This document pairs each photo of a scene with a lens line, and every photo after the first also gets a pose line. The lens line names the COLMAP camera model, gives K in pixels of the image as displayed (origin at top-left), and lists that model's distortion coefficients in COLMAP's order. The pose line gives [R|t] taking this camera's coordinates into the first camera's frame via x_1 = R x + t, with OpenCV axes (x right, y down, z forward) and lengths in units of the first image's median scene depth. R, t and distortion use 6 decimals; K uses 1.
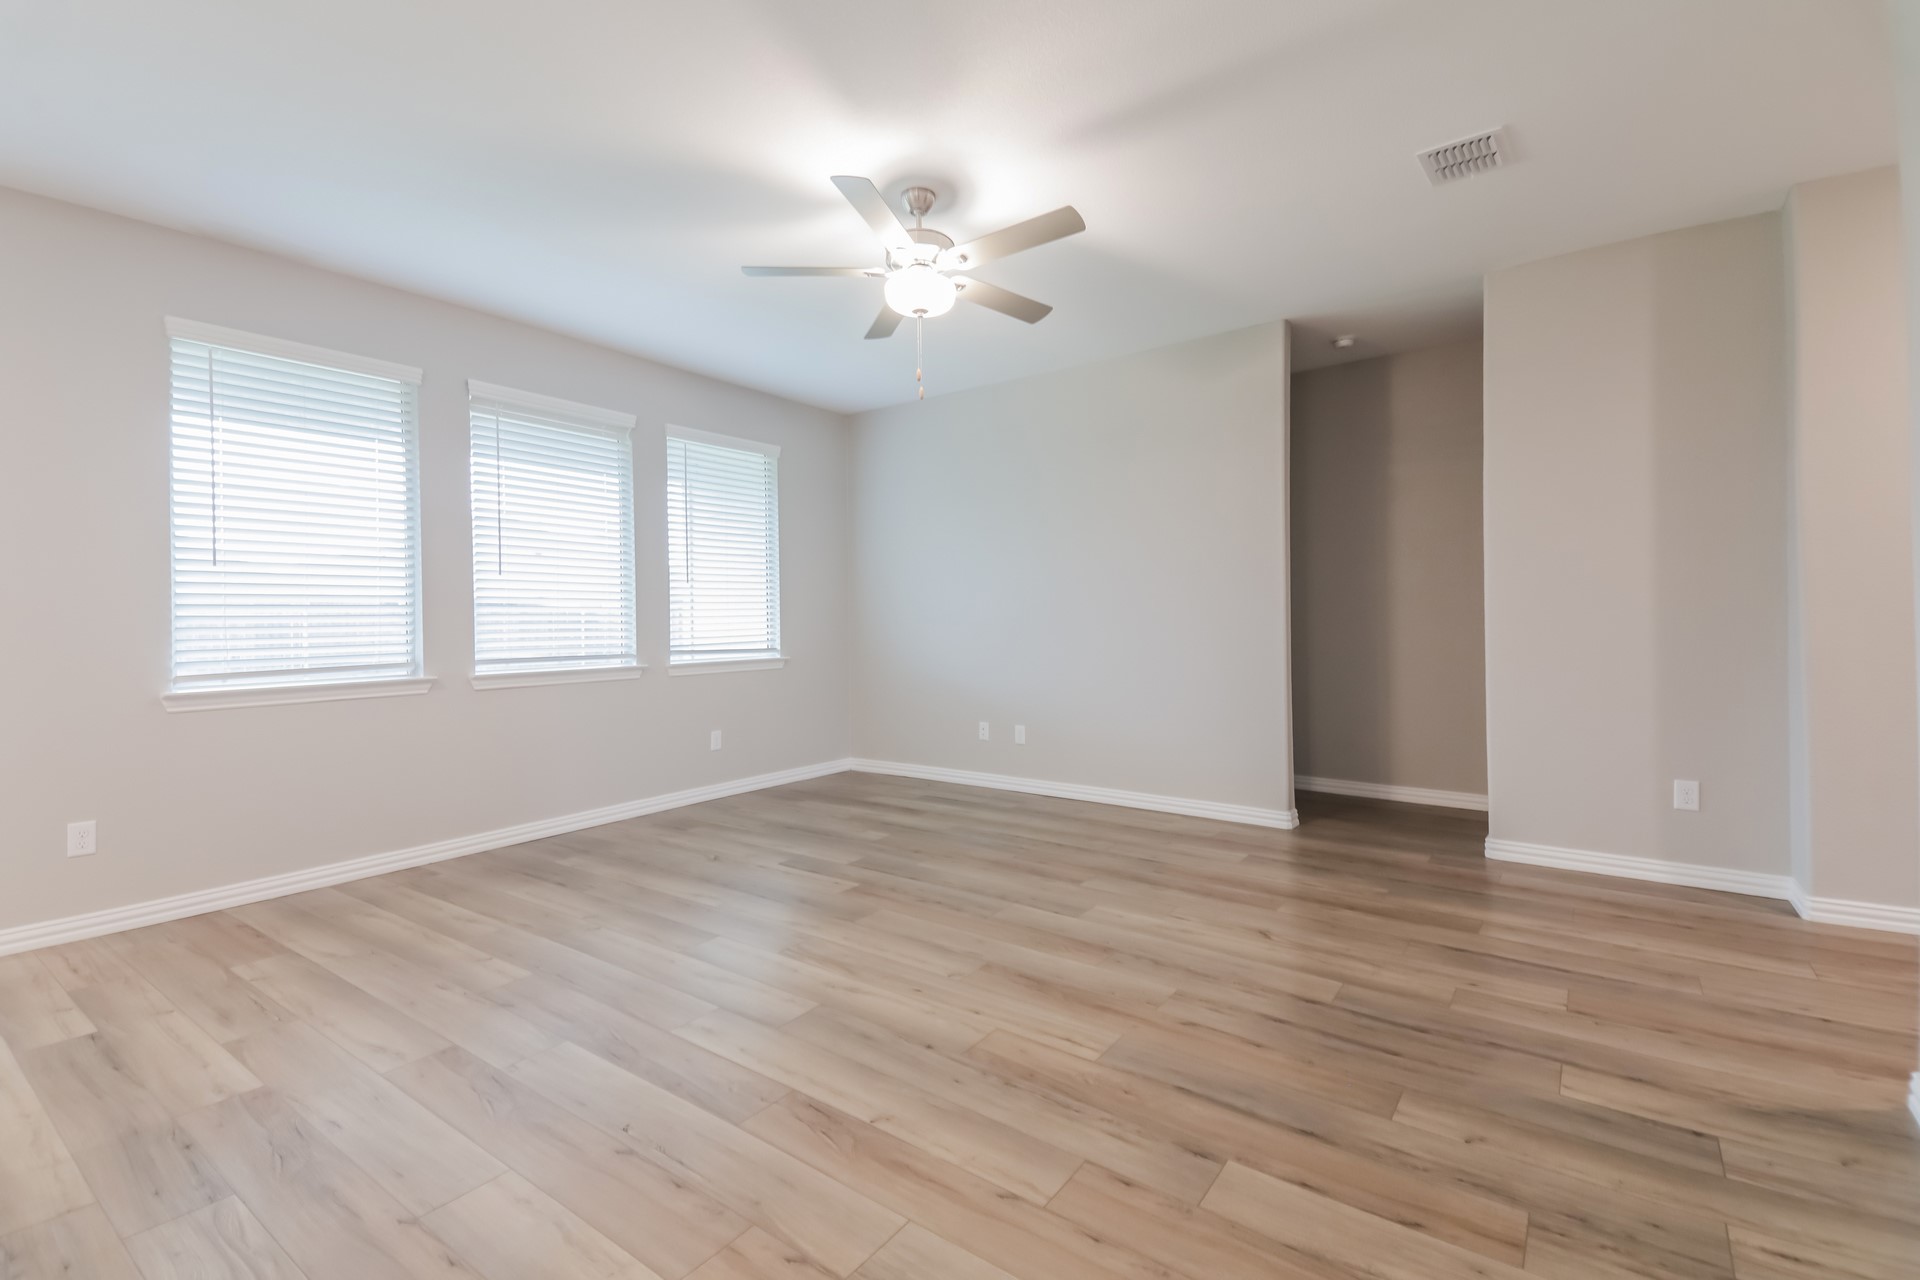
lens RADIAL K [[836.7, 0, 958.3], [0, 836.7, 624.9], [0, 0, 1]] dist [0.103683, -0.050465]
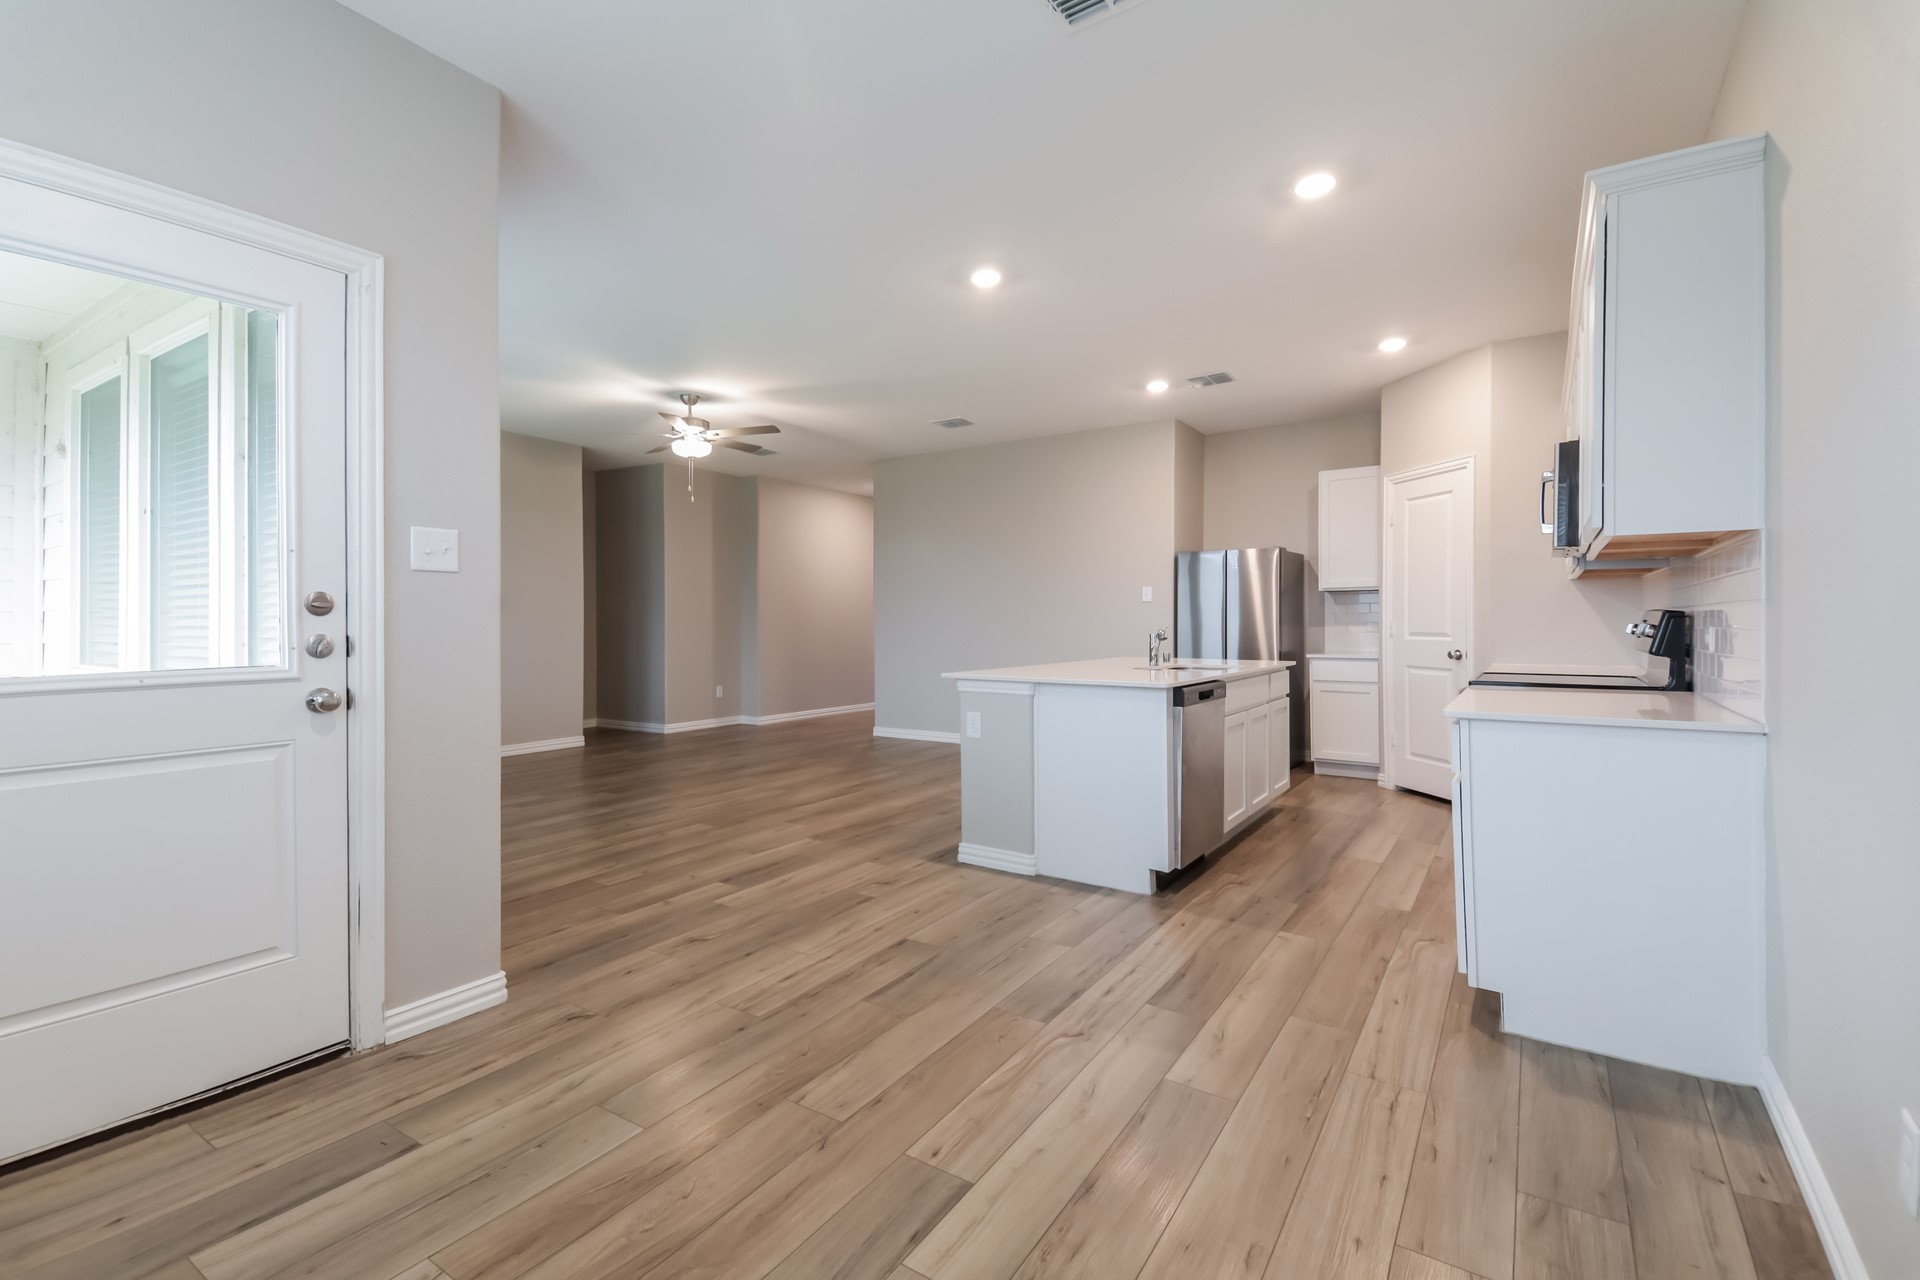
lens RADIAL K [[826.8, 0, 950.7], [0, 826.8, 622.8], [0, 0, 1]] dist [0.089061, -0.048425]
pose [[-0.039749, 0.005771, 0.999193, -1.986598], [0.003808, 0.999977, -0.005624, 0.013740], [-0.999202, 0.003582, -0.039770, 0.530628]]
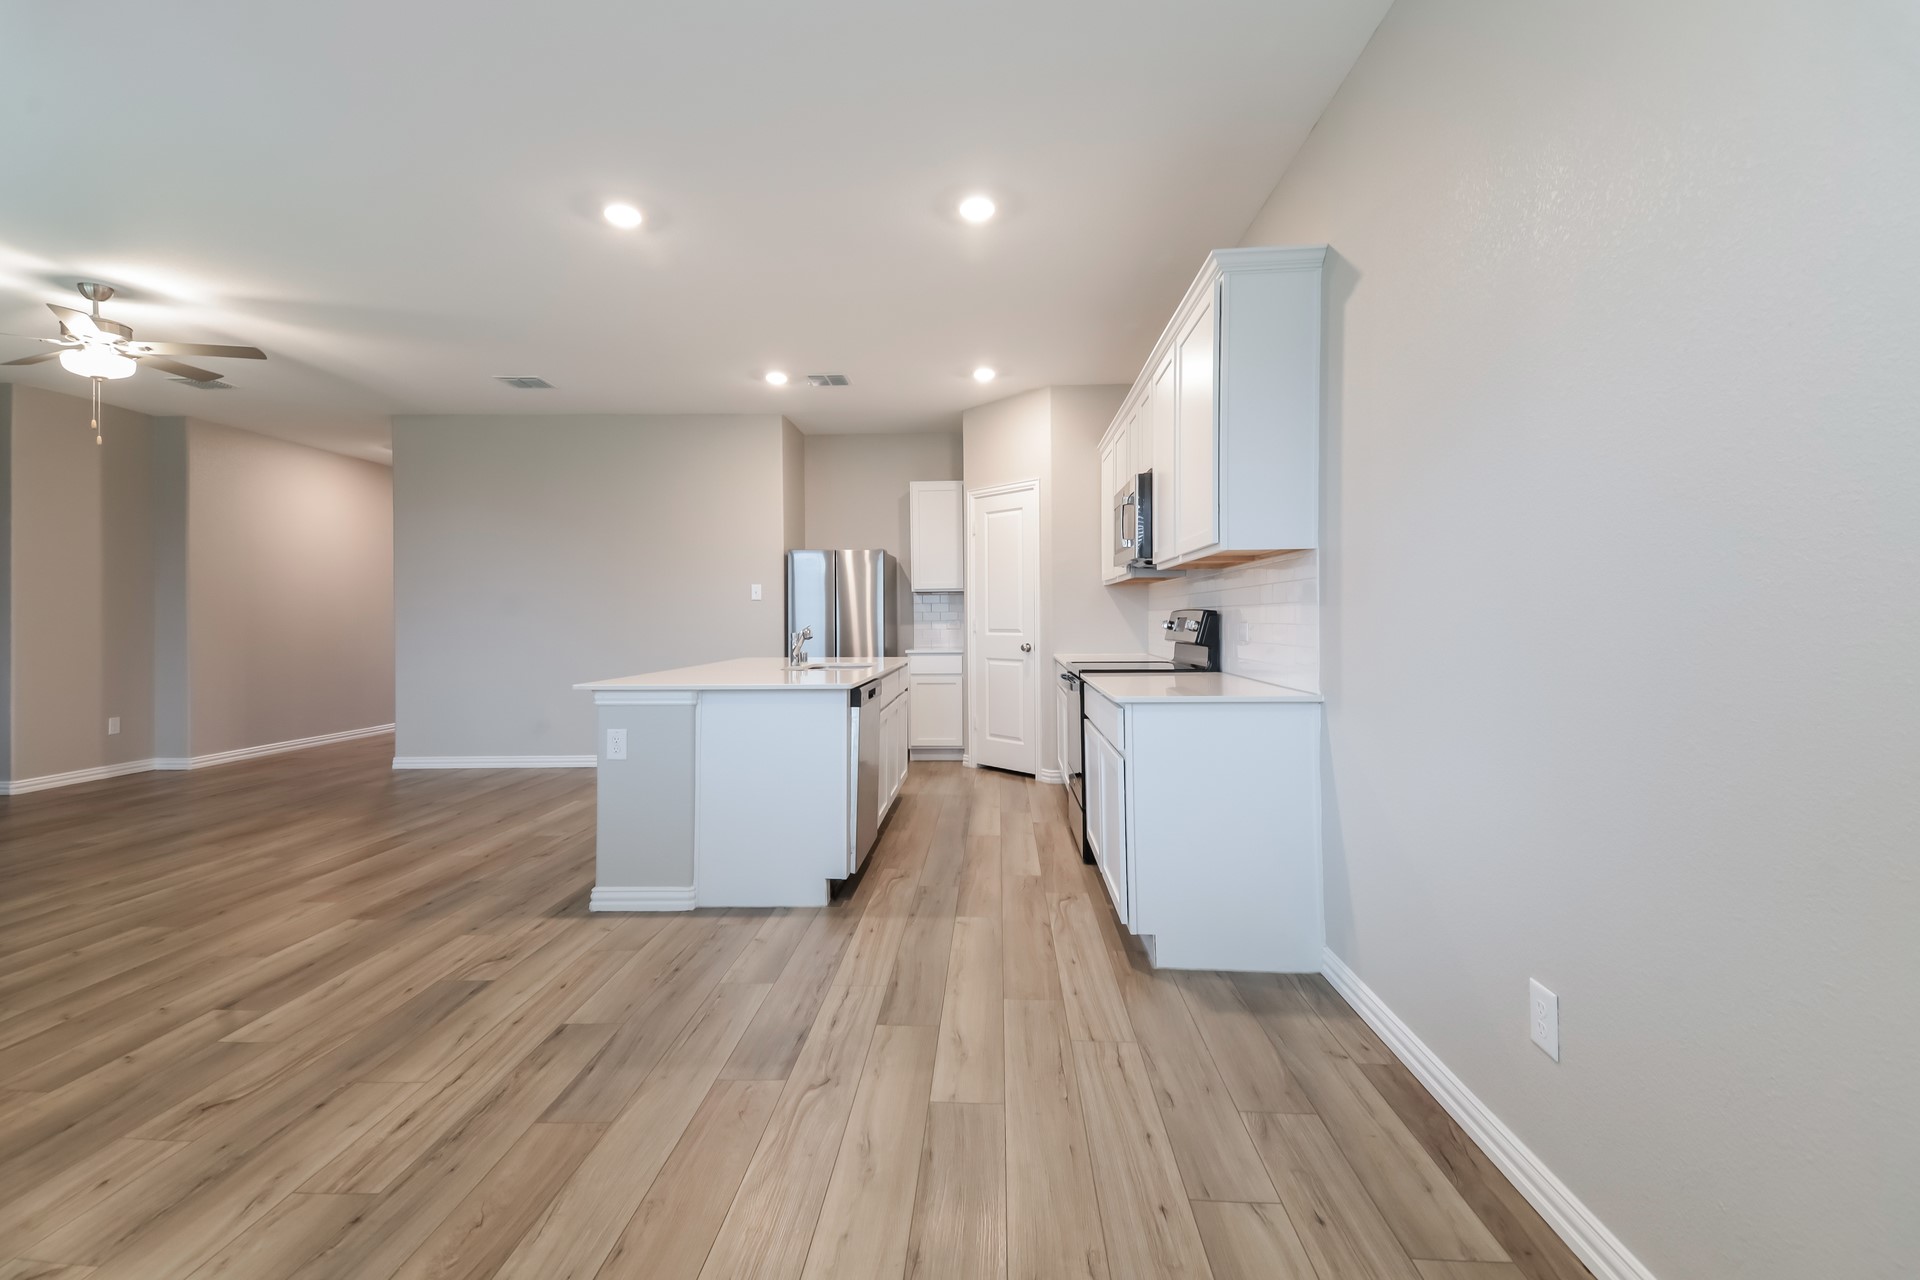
lens RADIAL K [[826.8, 0, 950.7], [0, 826.8, 622.8], [0, 0, 1]] dist [0.089061, -0.048425]
pose [[-0.544671, 0.006866, 0.838622, -1.866939], [0.012399, 0.999923, -0.000133, 0.011915], [-0.838558, 0.010326, -0.544714, 0.662519]]
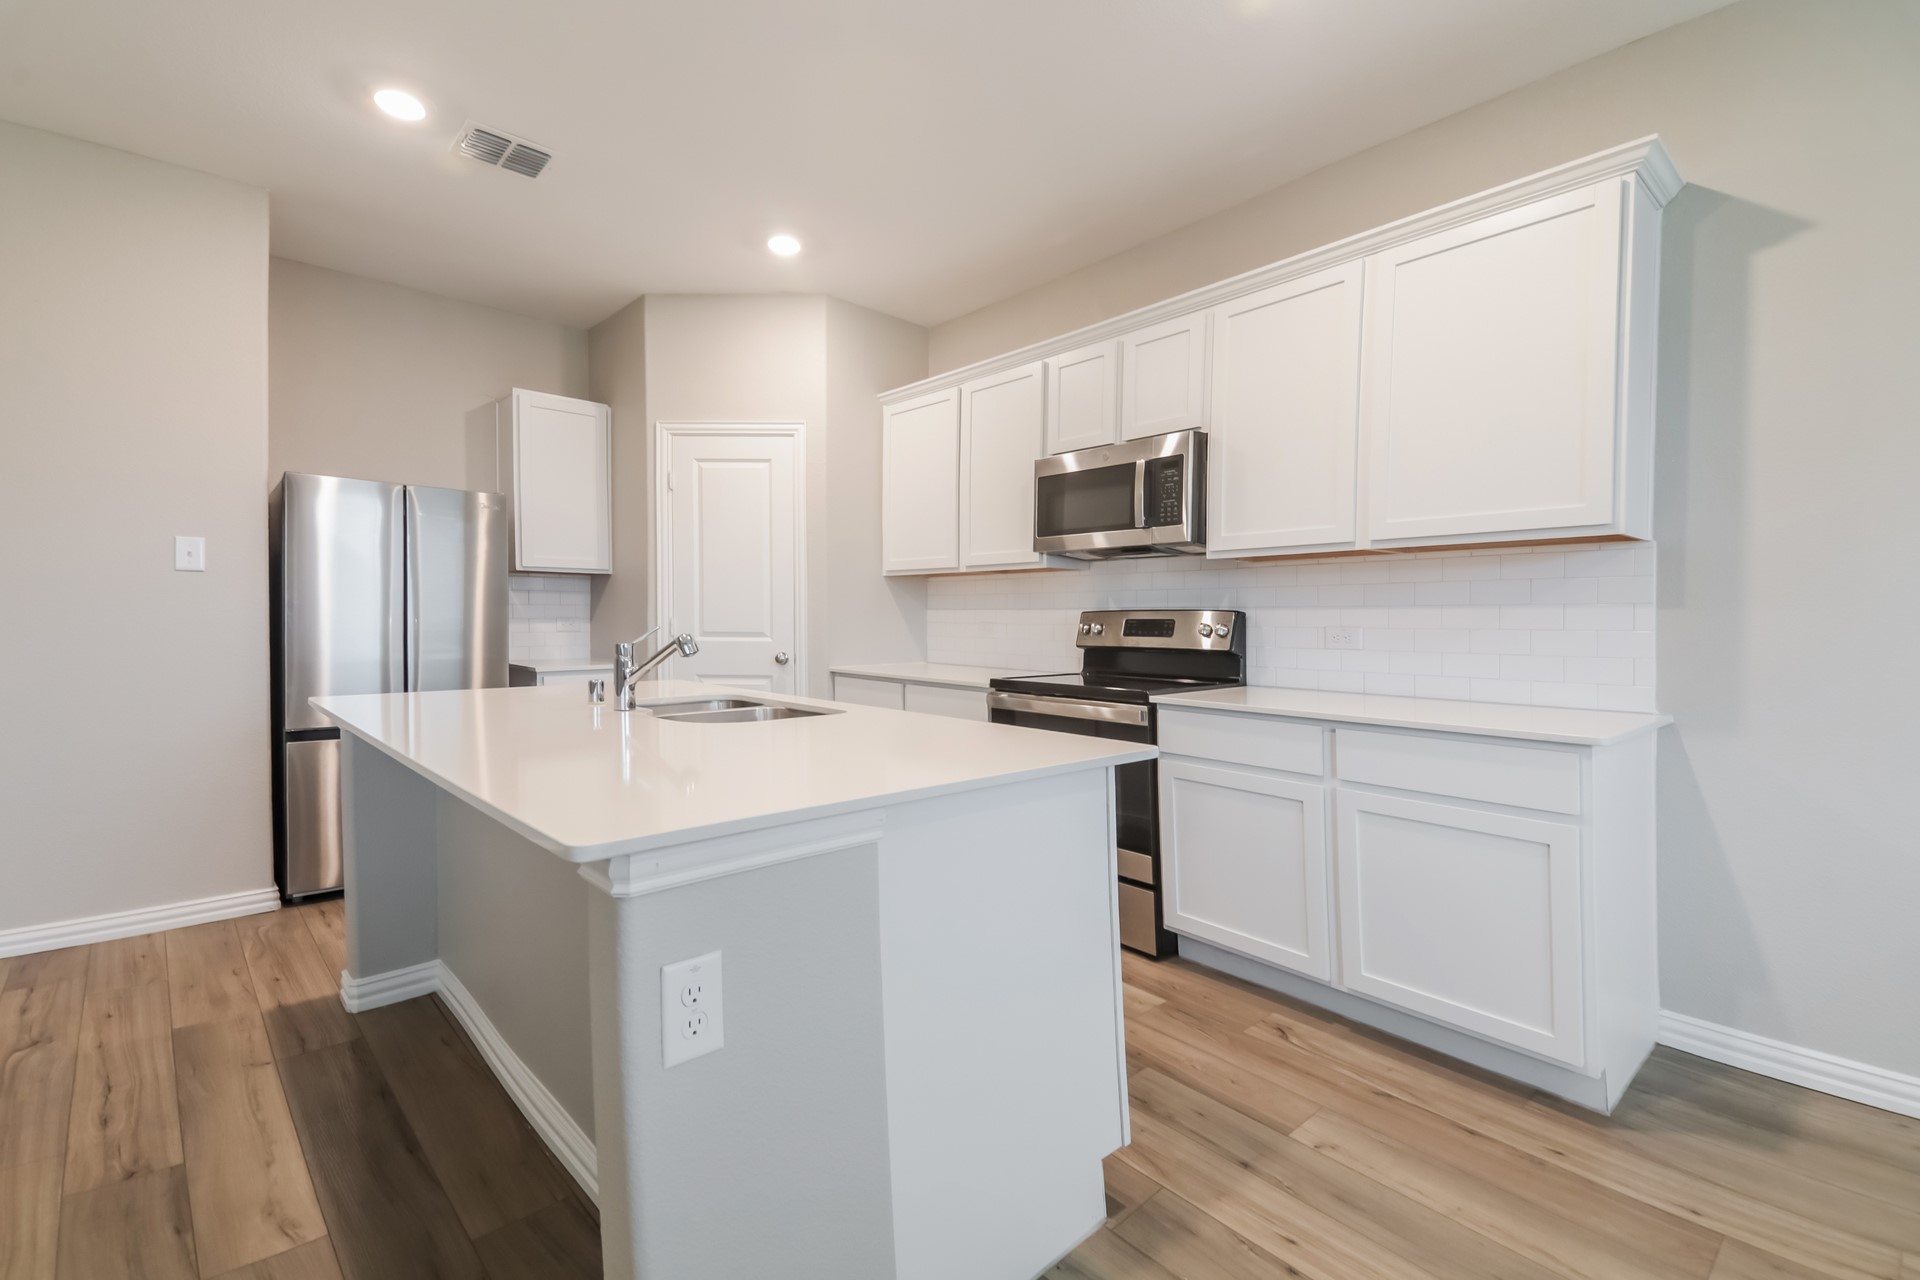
lens RADIAL K [[836.7, 0, 958.3], [0, 836.7, 624.9], [0, 0, 1]] dist [0.103683, -0.050465]
pose [[-0.976468, 0.000156, 0.215665, -0.935398], [0.001776, 0.999972, 0.007317, 0.006860], [-0.215657, 0.007528, -0.976440, 0.745865]]
